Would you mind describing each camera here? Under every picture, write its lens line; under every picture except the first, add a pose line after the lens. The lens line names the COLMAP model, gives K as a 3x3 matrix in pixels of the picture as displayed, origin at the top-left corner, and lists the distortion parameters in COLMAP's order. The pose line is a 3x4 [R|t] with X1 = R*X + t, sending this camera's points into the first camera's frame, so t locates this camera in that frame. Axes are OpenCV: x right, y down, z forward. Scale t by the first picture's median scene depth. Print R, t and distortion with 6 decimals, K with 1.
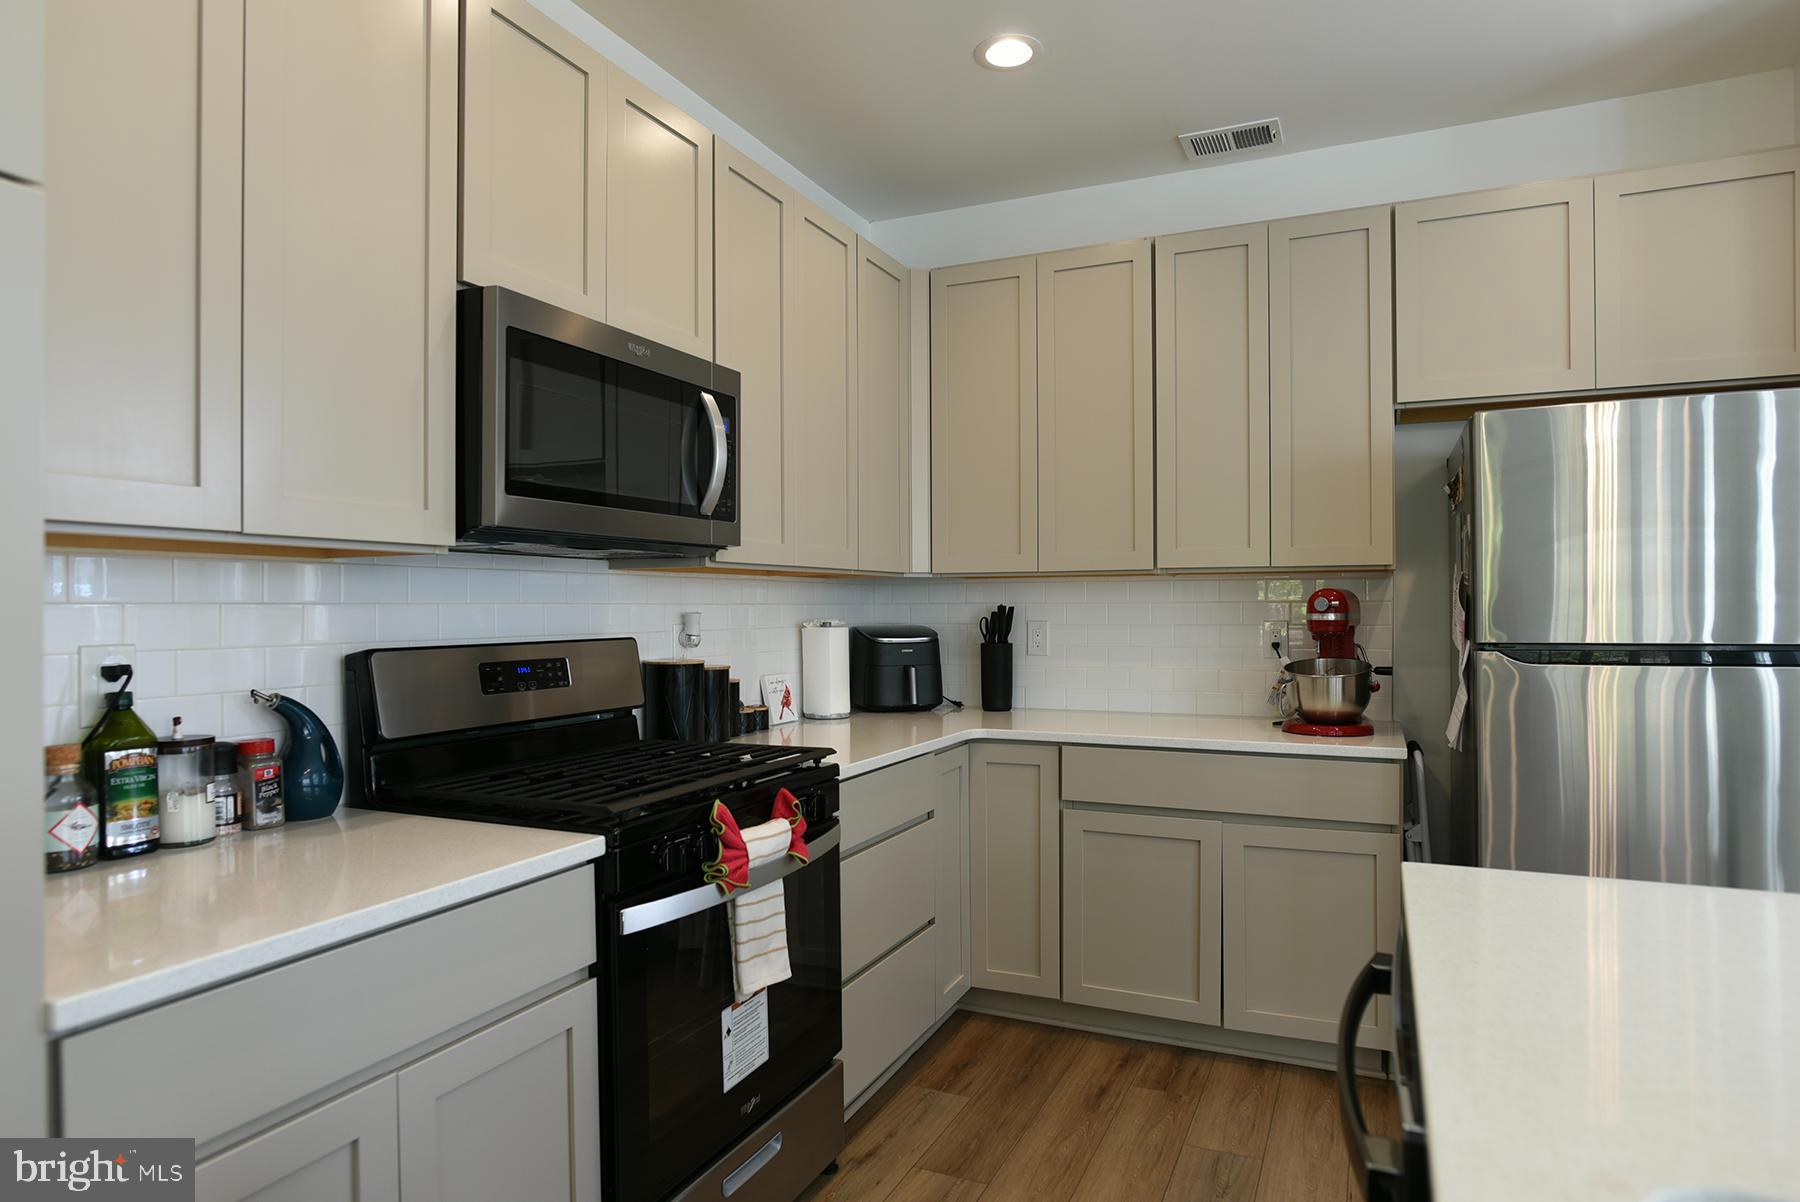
lens RADIAL K [[1048.3, 0, 892.7], [0, 1048.3, 600.9], [0, 0, 1]] dist [-0.039002, 0.014185]
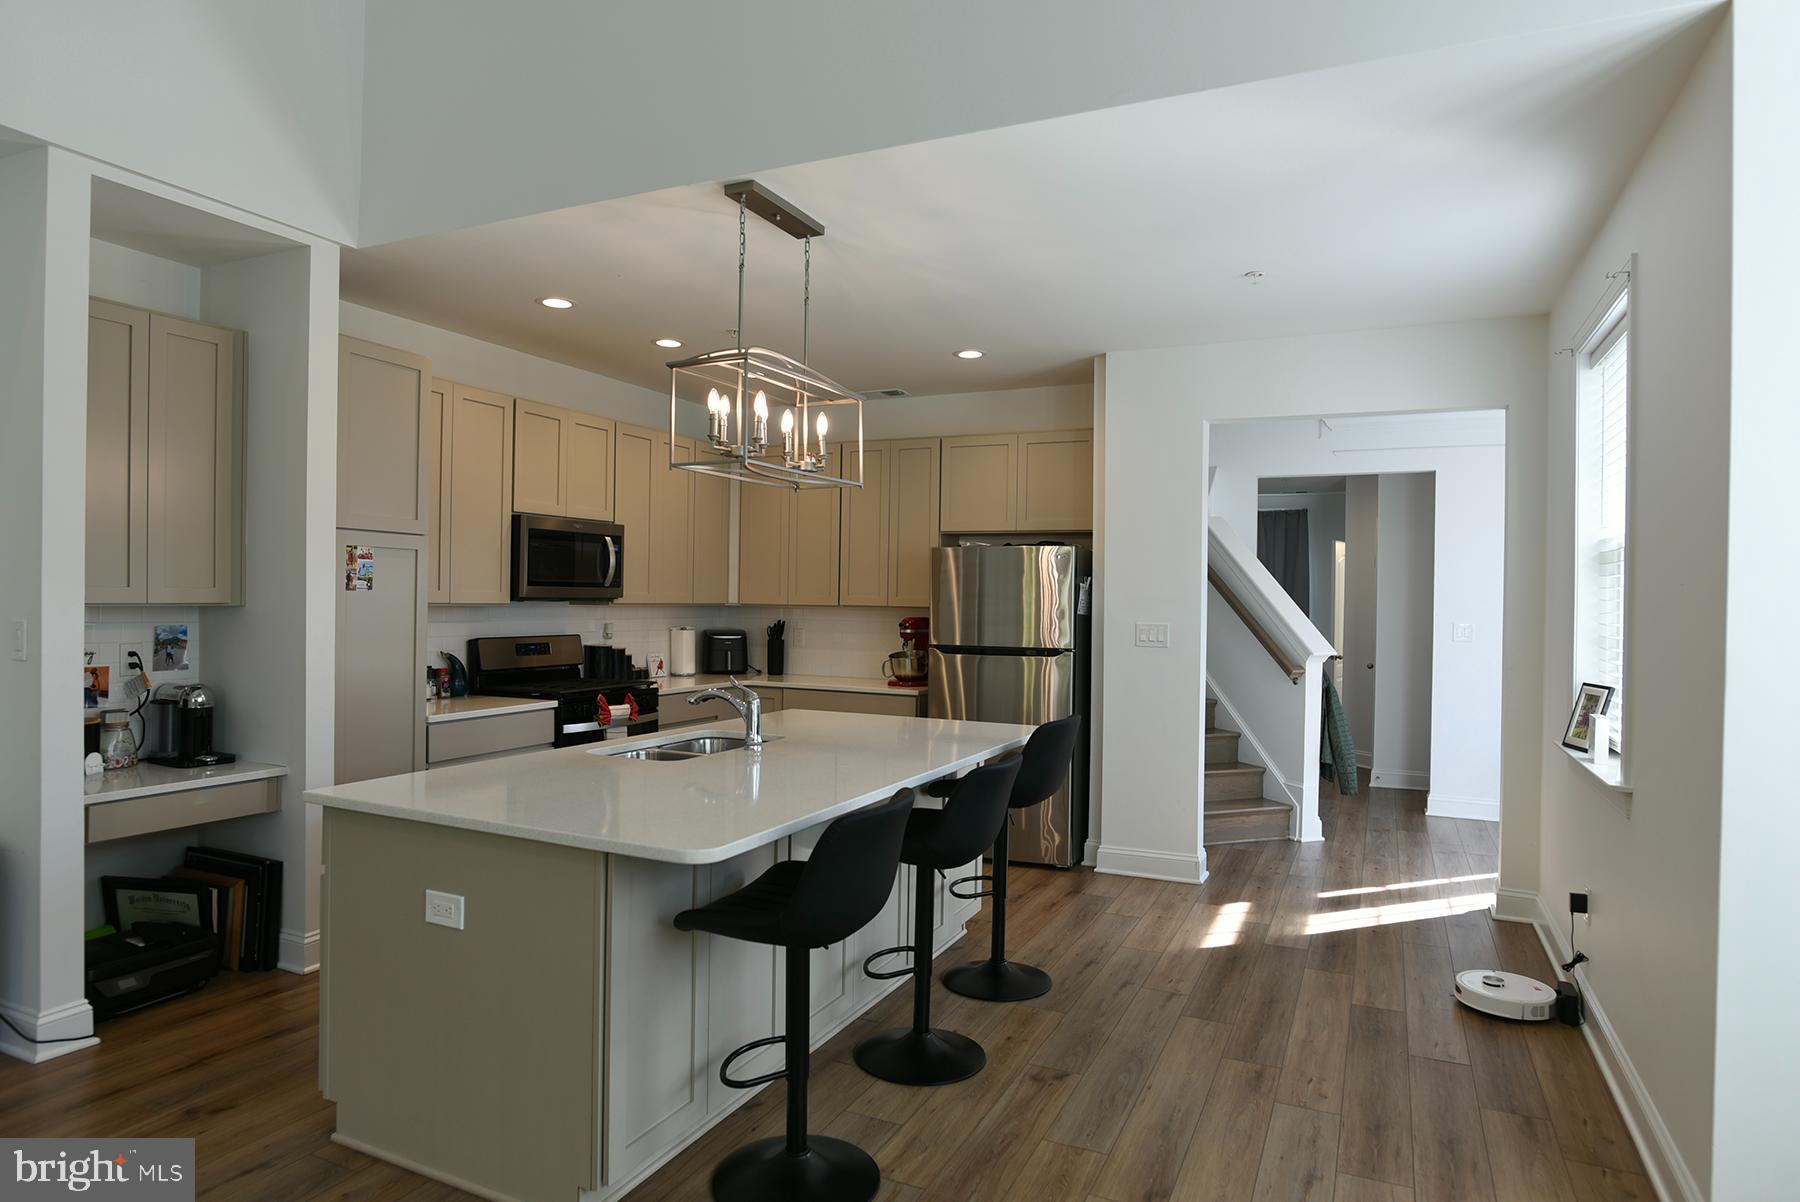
lens RADIAL K [[1048.3, 0, 890.8], [0, 1048.3, 607.3], [0, 0, 1]] dist [-0.039002, 0.014185]
pose [[0.999767, 0.020673, -0.006156, 0.485462], [-0.020593, 0.999705, 0.012854, -0.073693], [0.006420, -0.012724, 0.999898, -1.396524]]
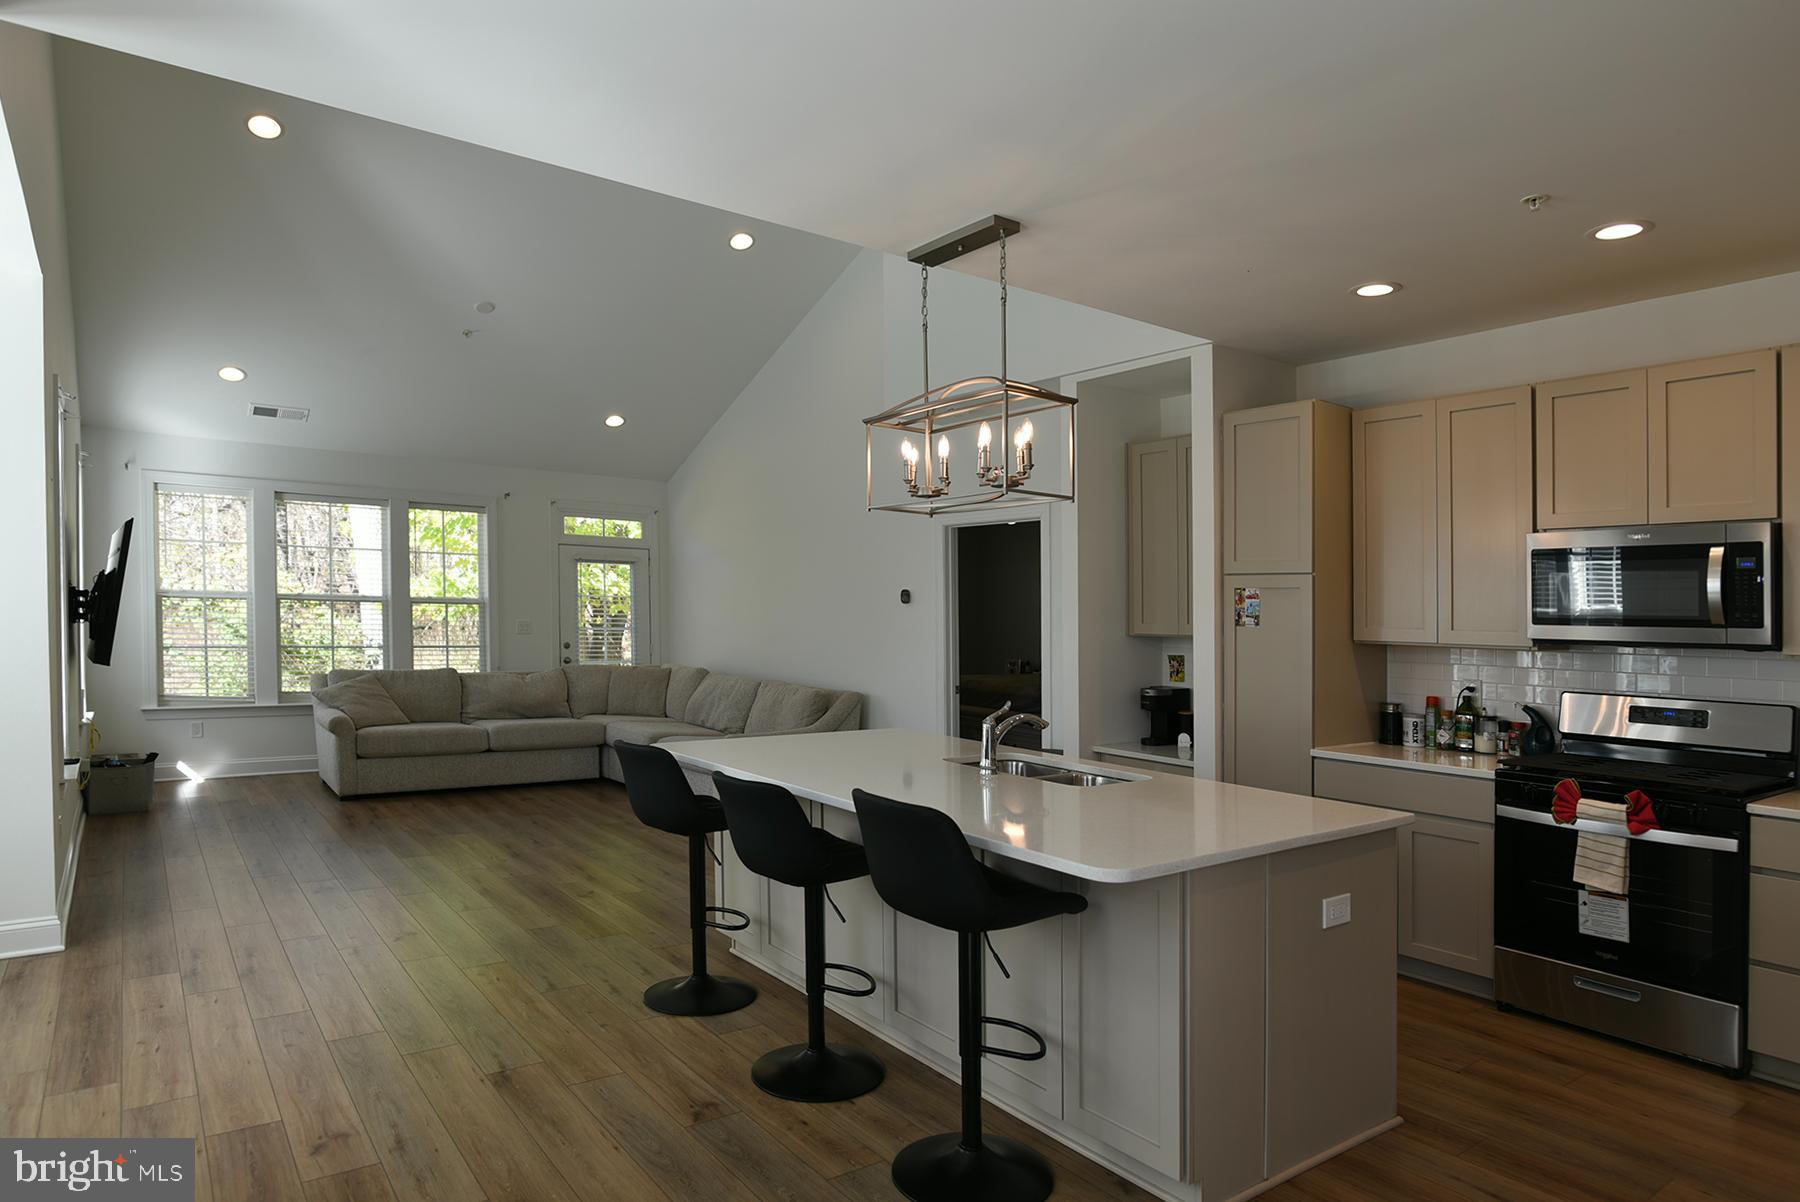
lens RADIAL K [[1048.3, 0, 950.1], [0, 1048.3, 686.7], [0, 0, 1]] dist [-0.039002, 0.014185]
pose [[-0.450063, 0.048209, -0.891695, 1.615762], [-0.017237, 0.997887, 0.062650, -0.061817], [0.892830, 0.043567, -0.448281, 0.650193]]
